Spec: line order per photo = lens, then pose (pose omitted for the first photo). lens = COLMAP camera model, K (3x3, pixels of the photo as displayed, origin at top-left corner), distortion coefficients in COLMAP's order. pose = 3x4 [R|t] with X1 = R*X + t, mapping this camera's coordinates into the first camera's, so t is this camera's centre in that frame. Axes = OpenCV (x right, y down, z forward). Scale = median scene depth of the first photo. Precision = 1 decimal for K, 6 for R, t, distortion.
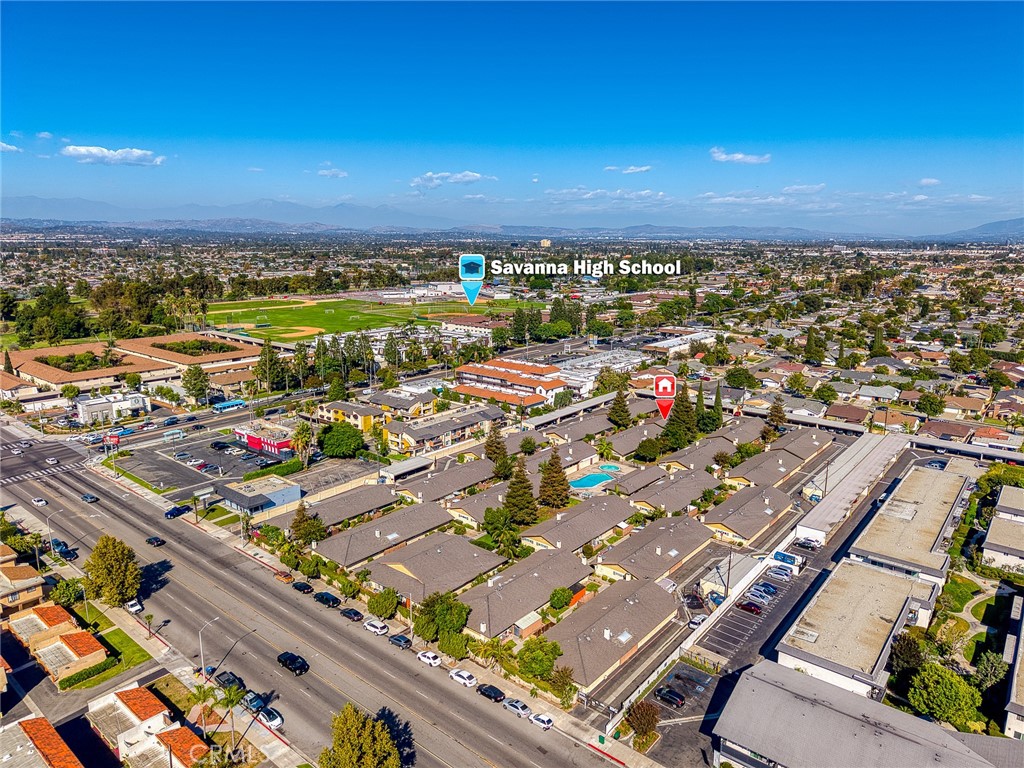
lens RADIAL K [[685.5, 0, 512.0], [0, 685.5, 384.0], [0, 0, 1]] dist [0.009337, -0.002944]
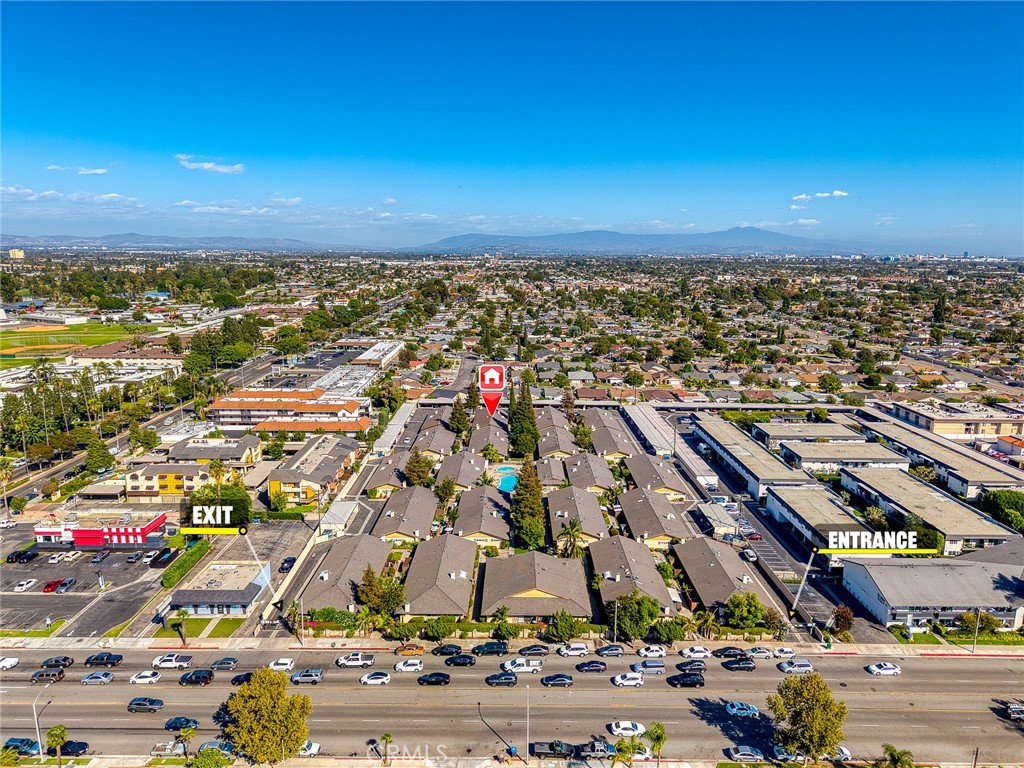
lens RADIAL K [[686.1, 0, 513.0], [0, 686.1, 355.4], [0, 0, 1]] dist [0.001506, -0.001373]
pose [[0.764058, -0.096025, 0.637961, -0.485107], [0.130930, 0.991363, -0.007591, -0.043912], [-0.631722, 0.089328, 0.770031, 0.132792]]
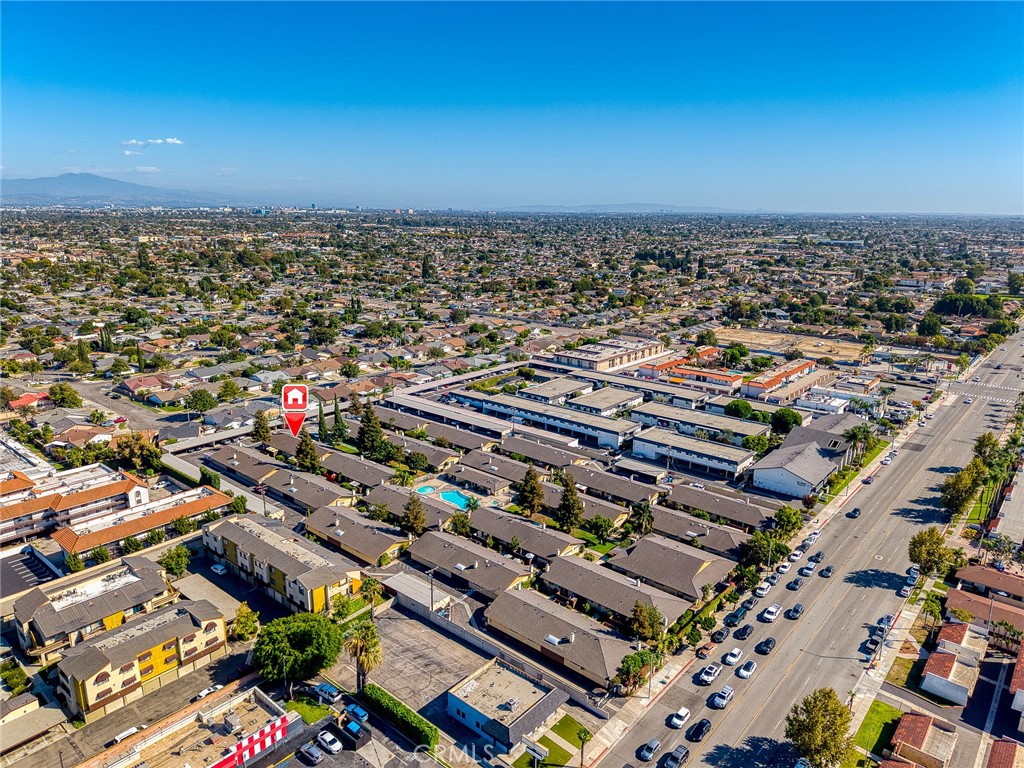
lens RADIAL K [[685.5, 0, 512.0], [0, 685.5, 384.0], [0, 0, 1]] dist [0.009337, -0.002944]
pose [[0.019165, -0.252284, 0.967463, -0.755239], [0.199841, 0.949082, 0.243532, -0.237394], [-0.979641, 0.188671, 0.068606, 0.737031]]
